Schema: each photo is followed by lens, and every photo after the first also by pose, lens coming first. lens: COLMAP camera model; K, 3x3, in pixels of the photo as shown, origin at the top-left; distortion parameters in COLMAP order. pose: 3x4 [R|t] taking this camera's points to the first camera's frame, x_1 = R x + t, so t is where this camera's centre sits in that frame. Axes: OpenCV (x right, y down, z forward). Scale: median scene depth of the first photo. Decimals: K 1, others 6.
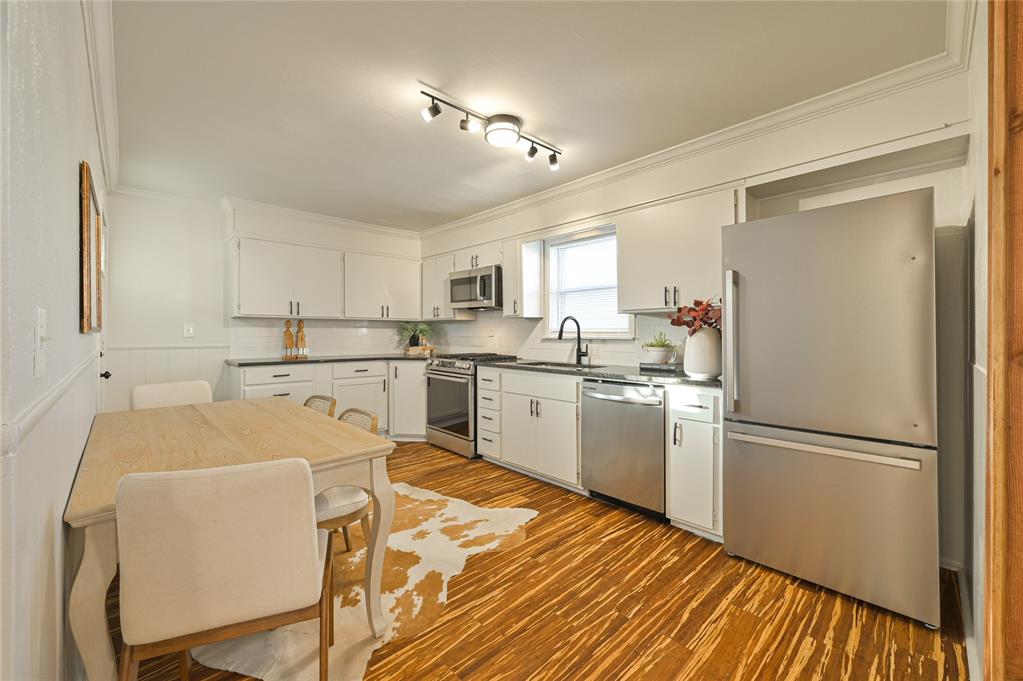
lens RADIAL K [[405.8, 0, 517.6], [0, 405.8, 335.1], [0, 0, 1]] dist [-0.001914, 0.001499]
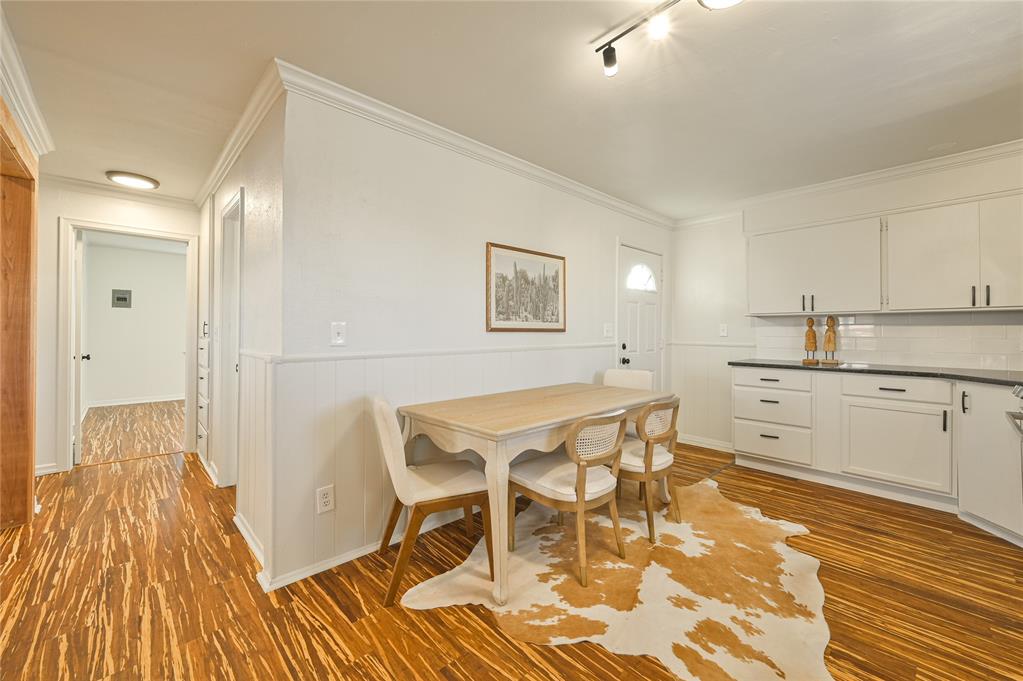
lens RADIAL K [[405.8, 0, 512.9], [0, 405.8, 330.9], [0, 0, 1]] dist [-0.001914, 0.001499]
pose [[-0.016761, -0.005605, -0.999844, 0.447637], [-0.005823, 0.999968, -0.005508, -0.001071], [0.999843, 0.005730, -0.016793, 0.605169]]
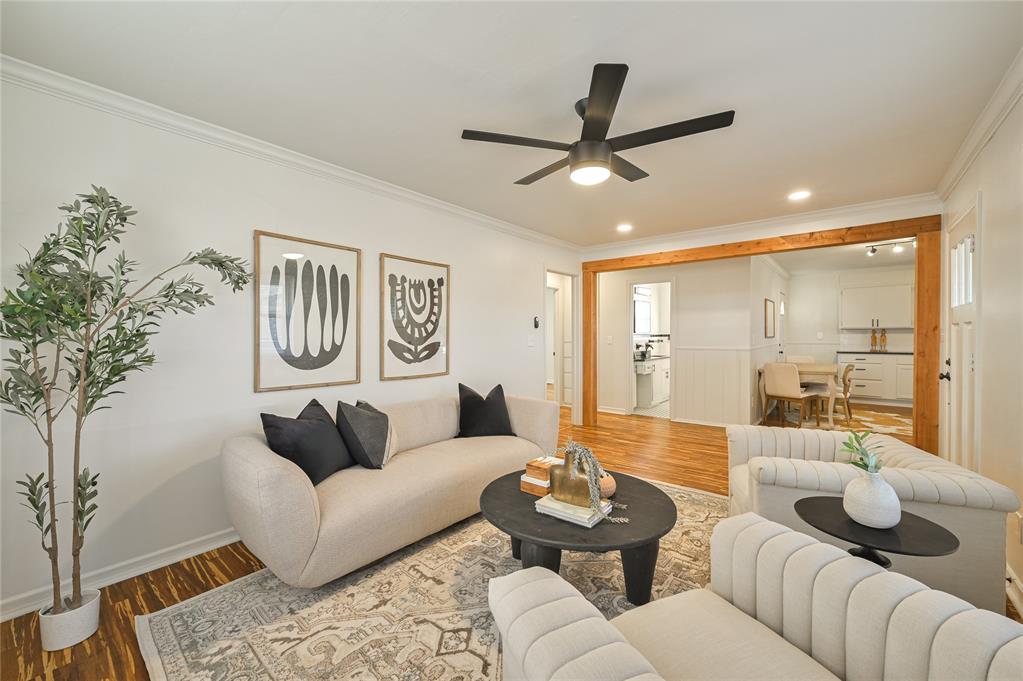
lens RADIAL K [[405.8, 0, 514.0], [0, 405.8, 339.4], [0, 0, 1]] dist [-0.001914, 0.001499]
pose [[0.110730, 0.006662, -0.993828, 1.540388], [0.001505, 0.999975, 0.006871, -0.013740], [0.993849, -0.002257, 0.110718, -1.130570]]
